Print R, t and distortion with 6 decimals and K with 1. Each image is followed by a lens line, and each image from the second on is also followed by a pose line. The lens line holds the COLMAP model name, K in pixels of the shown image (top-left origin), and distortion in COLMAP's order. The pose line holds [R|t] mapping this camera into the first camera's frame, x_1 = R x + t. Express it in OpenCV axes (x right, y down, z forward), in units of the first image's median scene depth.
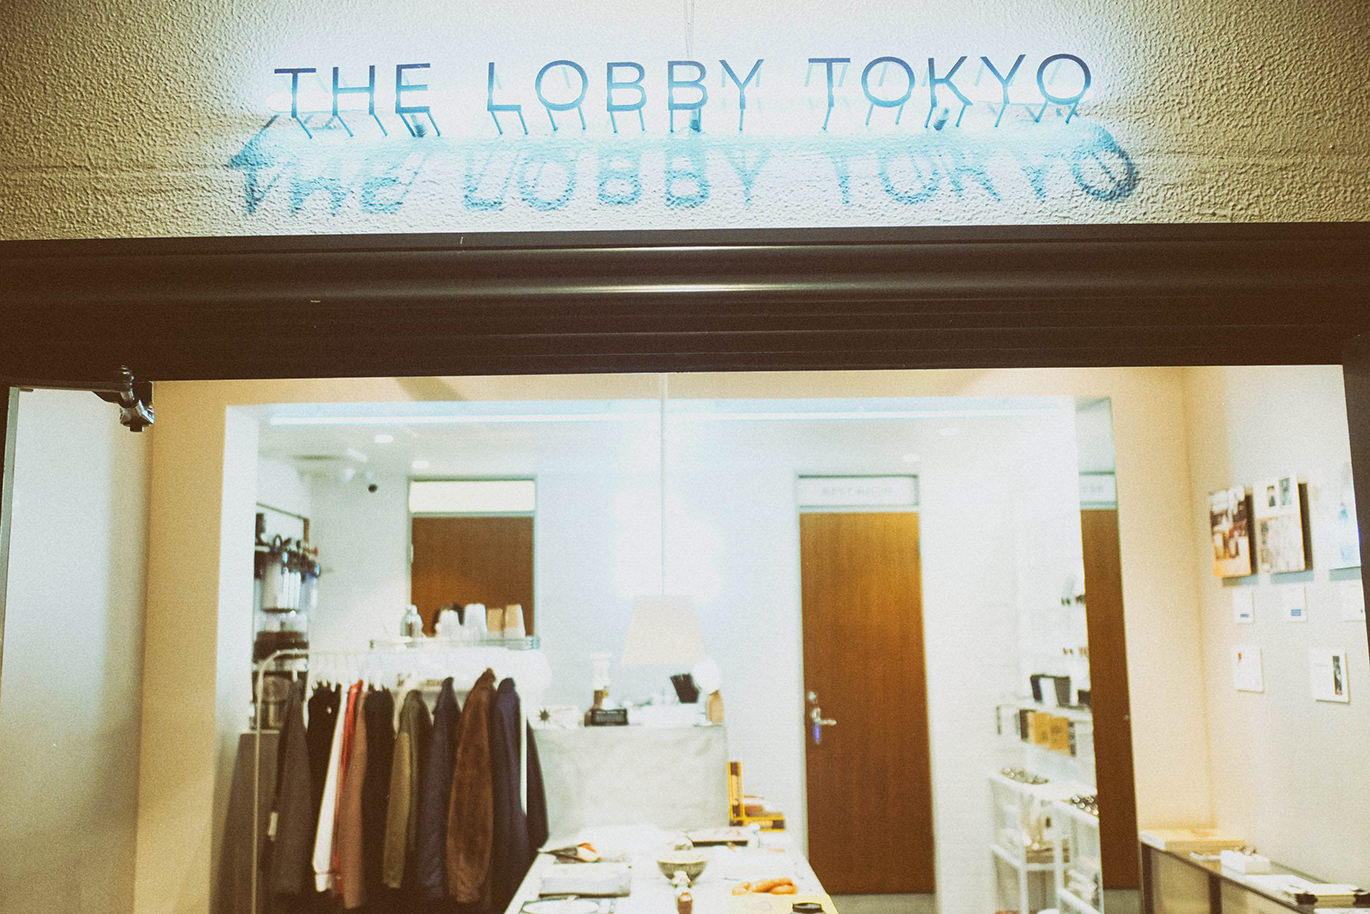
lens RADIAL K [[1244.7, 0, 685.0], [0, 1244.7, 457.0], [0, 0, 1]] dist [-0.004497, -0.002402]
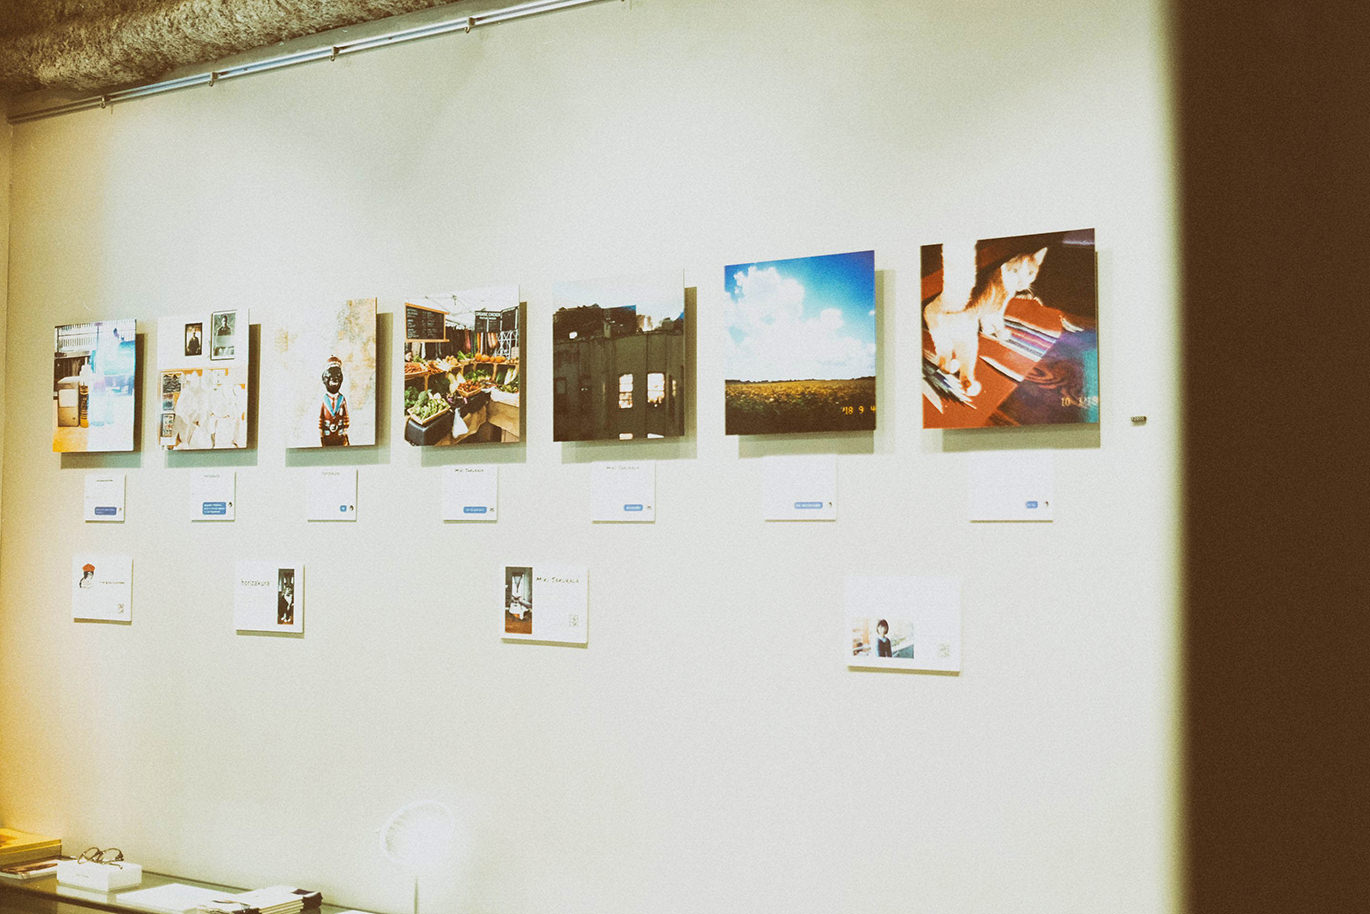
lens RADIAL K [[1564.6, 0, 686.0], [0, 1564.6, 423.8], [0, 0, 1]] dist [-0.018245, -0.015042]
pose [[0.539101, 0.070977, 0.839245, -0.099072], [-0.126634, 0.991946, -0.002546, 0.045054], [-0.832667, -0.104904, 0.543748, 0.296848]]
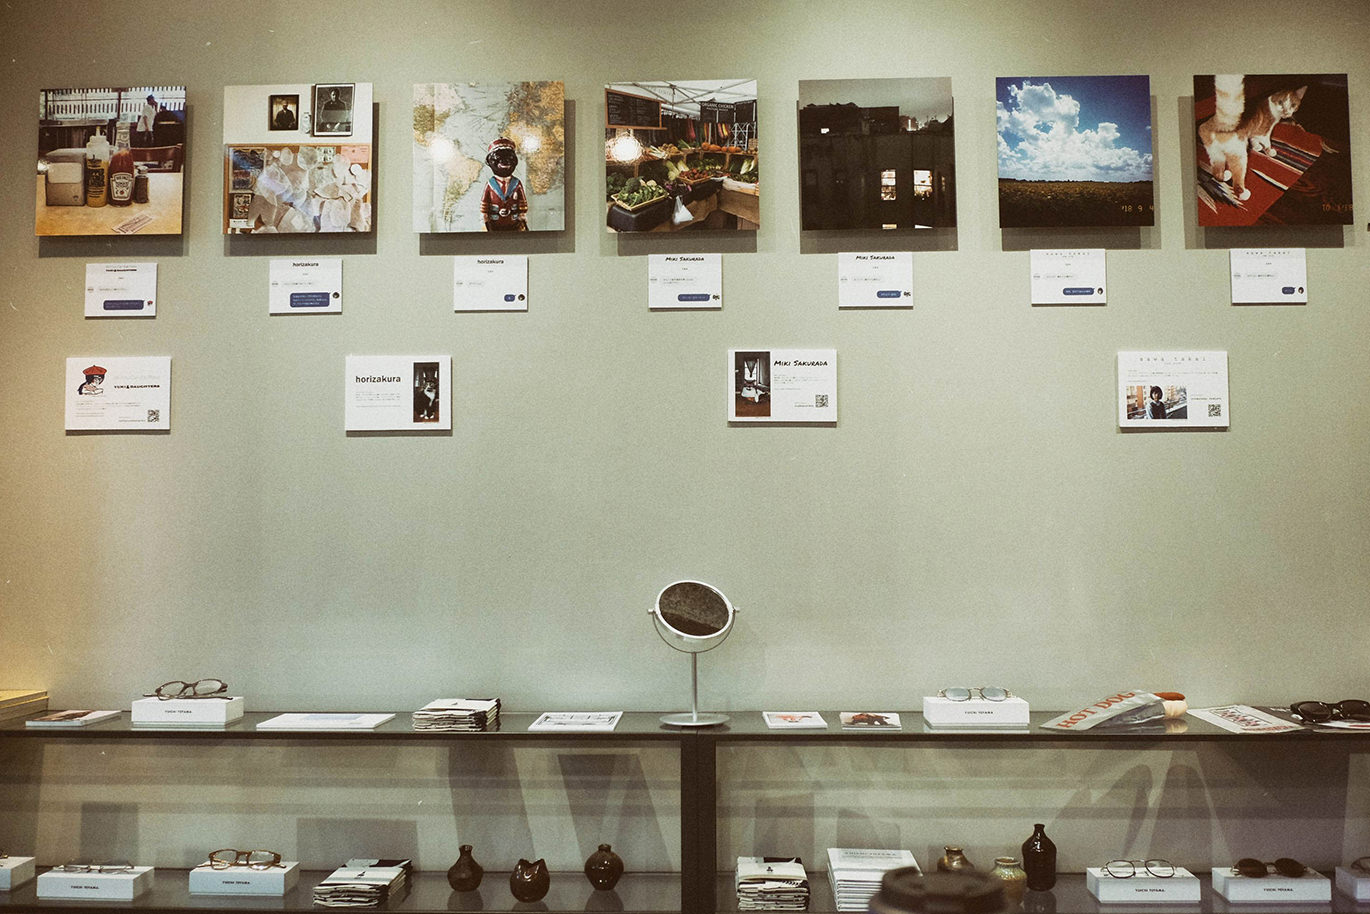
lens RADIAL K [[1308.6, 0, 685.0], [0, 1308.6, 457.0], [0, 0, 1]] dist [-0.035992, -0.019449]
pose [[0.049852, 0.078234, 0.995688, -0.143333], [-0.141342, 0.987447, -0.070510, 0.214161], [-0.988705, -0.137217, 0.060284, 0.730420]]
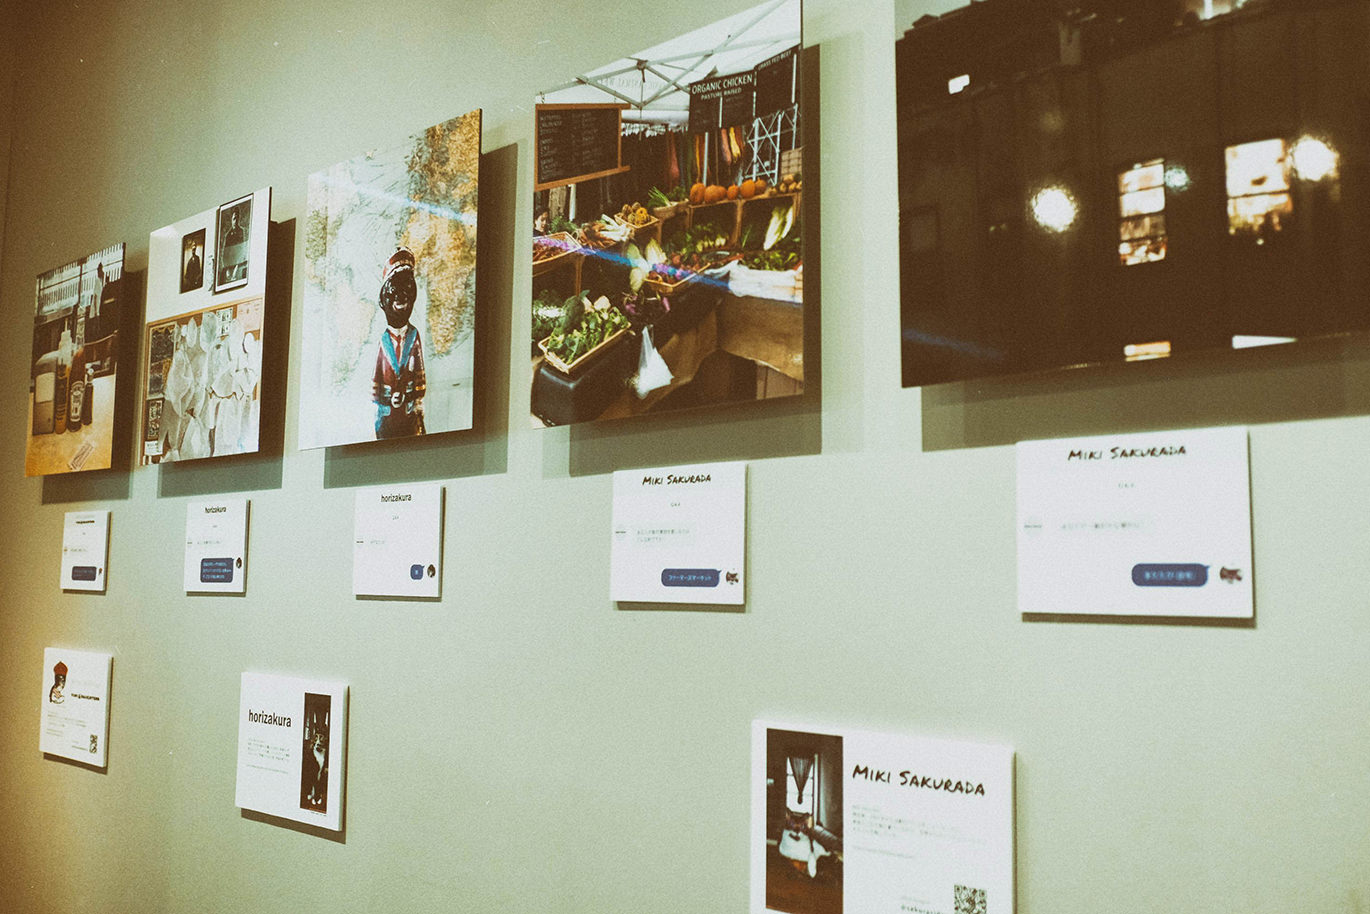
lens RADIAL K [[1308.6, 0, 685.0], [0, 1308.6, 457.0], [0, 0, 1]] dist [-0.035992, -0.019449]
pose [[0.669499, 0.097503, 0.736386, 0.283616], [-0.124655, 0.992037, -0.018021, 0.077884], [-0.732279, -0.079729, 0.676322, 0.611387]]
